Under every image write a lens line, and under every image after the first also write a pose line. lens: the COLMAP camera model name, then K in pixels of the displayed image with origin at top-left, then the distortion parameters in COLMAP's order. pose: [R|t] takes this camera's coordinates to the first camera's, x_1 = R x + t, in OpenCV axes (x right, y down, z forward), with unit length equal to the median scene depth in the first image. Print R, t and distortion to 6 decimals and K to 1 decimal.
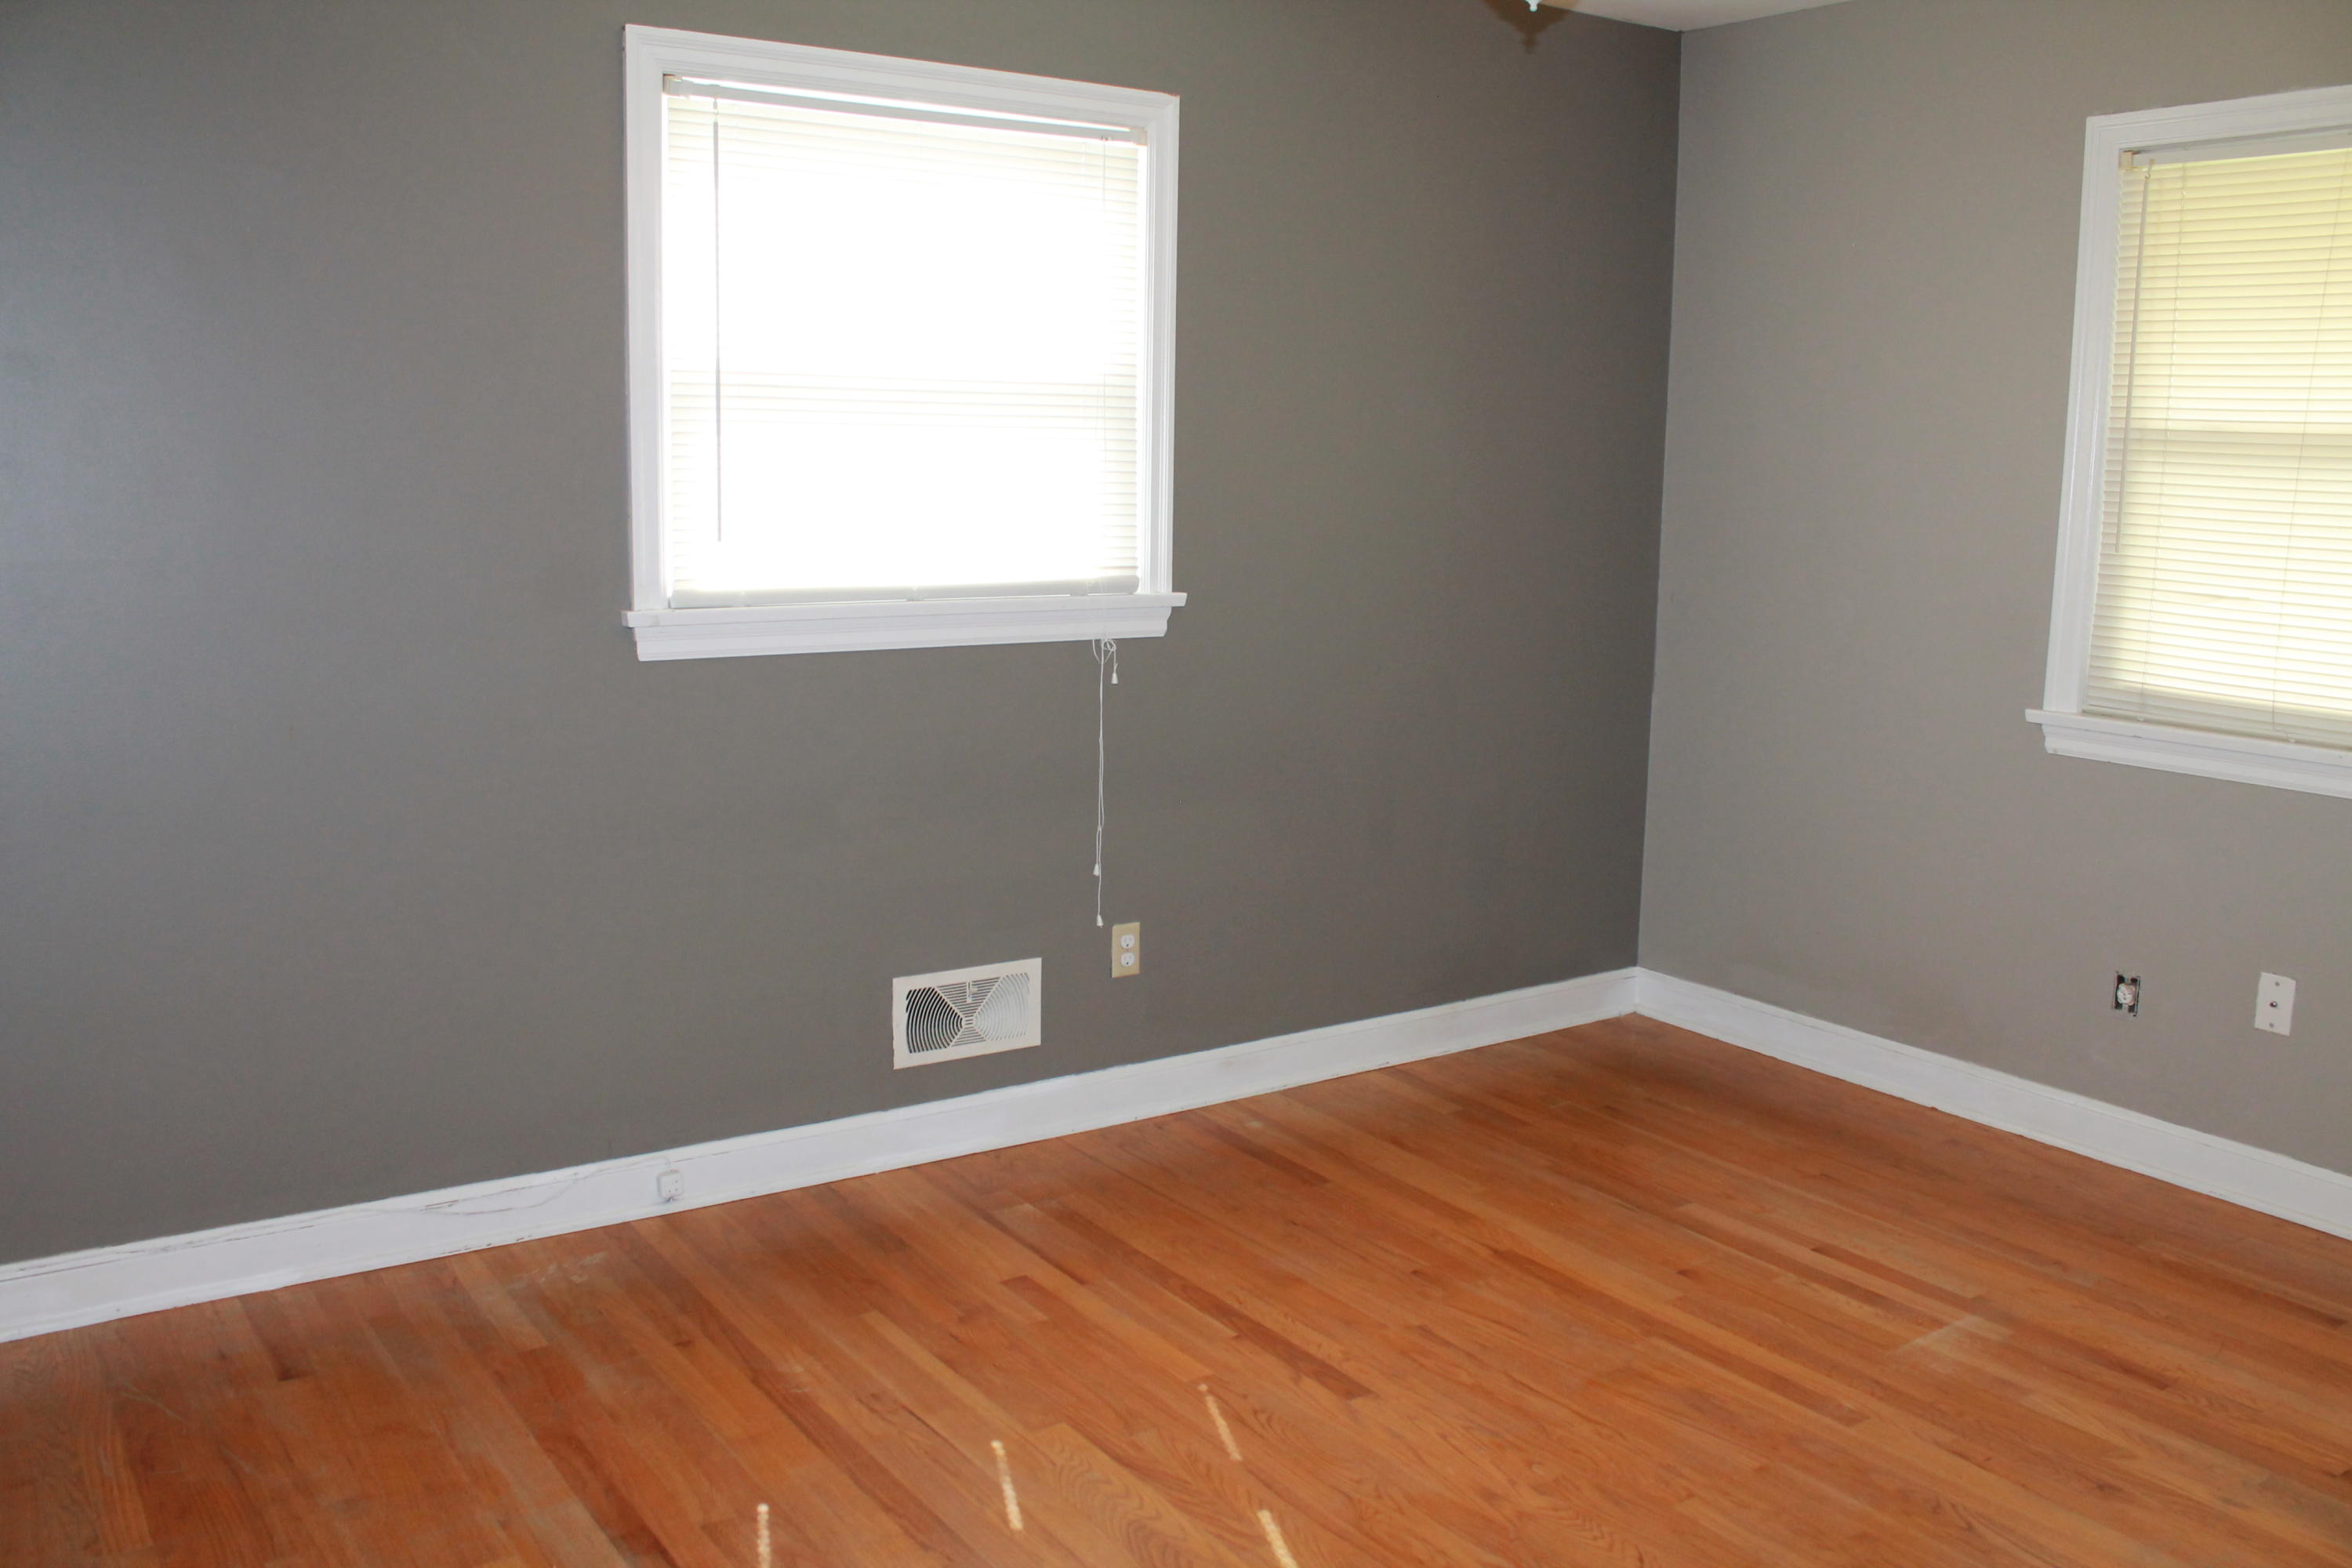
lens RADIAL K [[2023.6, 0, 1174.0], [0, 2023.6, 781.6], [0, 0, 1]] dist [-0.148559, 0.141784]
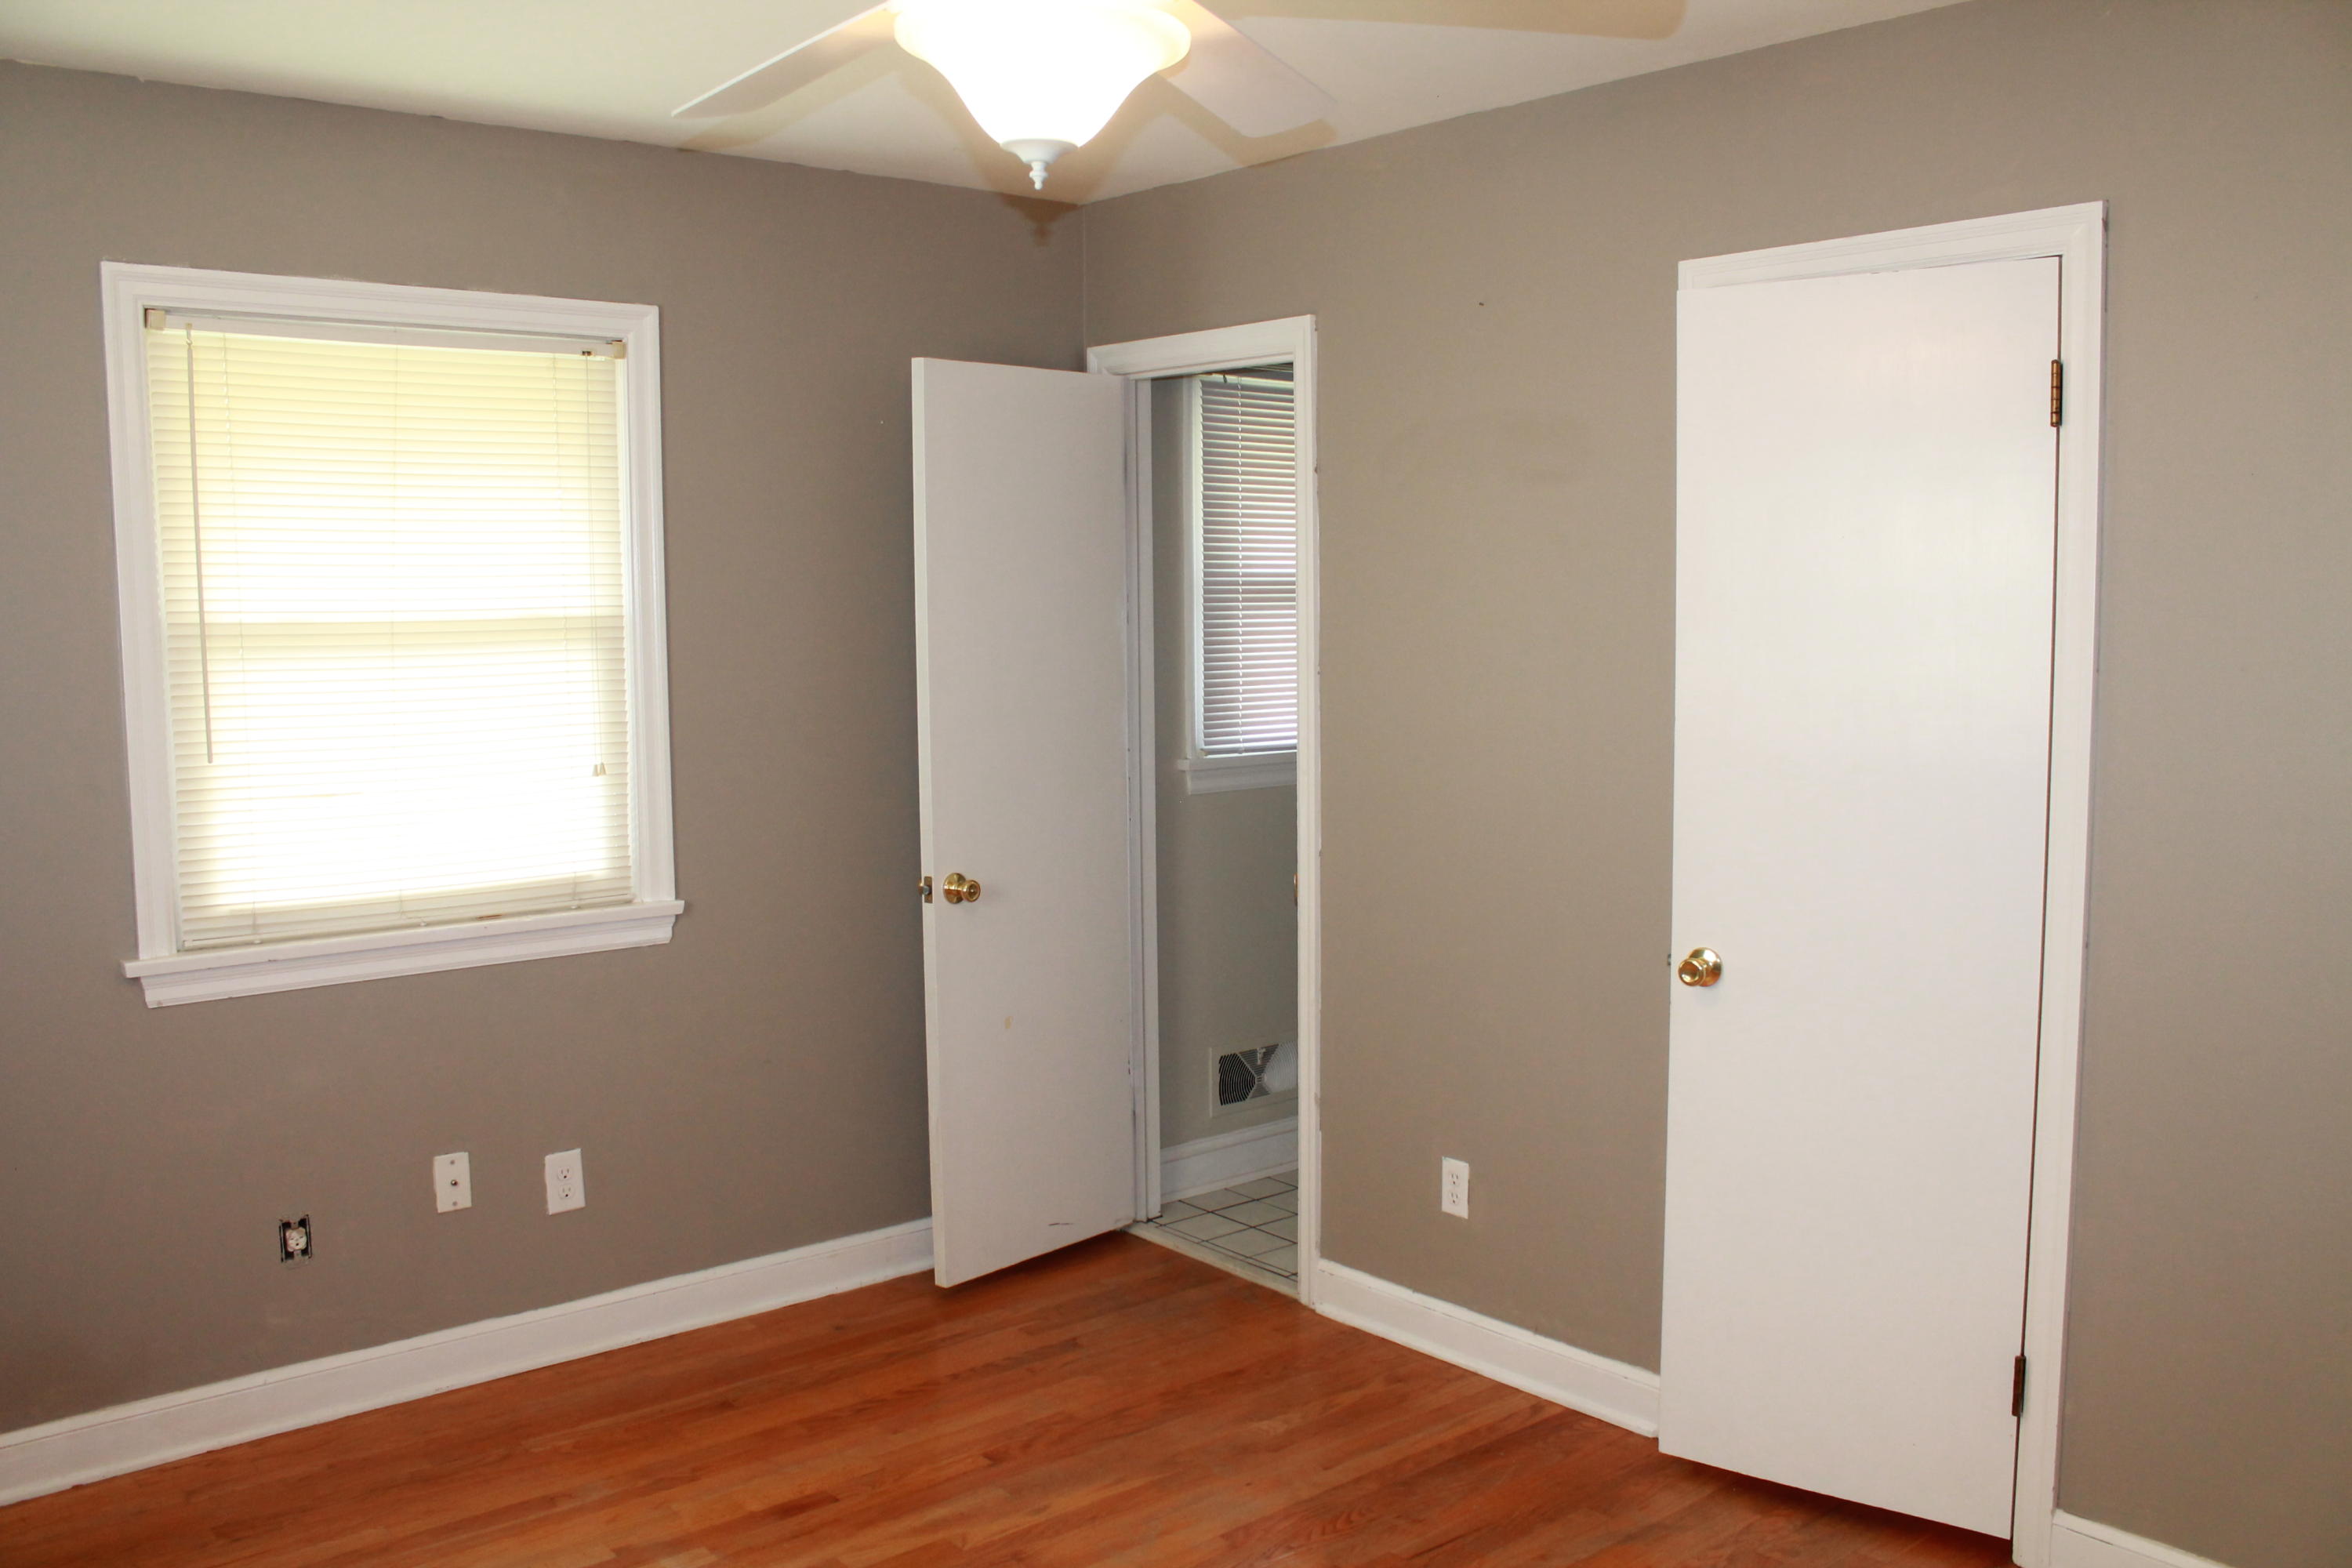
lens RADIAL K [[2023.6, 0, 1174.6], [0, 2023.6, 773.0], [0, 0, 1]] dist [-0.148559, 0.141784]
pose [[-0.101837, -0.112201, 0.988453, -0.440363], [0.169590, 0.977116, 0.128387, -0.153615], [-0.980239, 0.180706, -0.080479, 0.654318]]
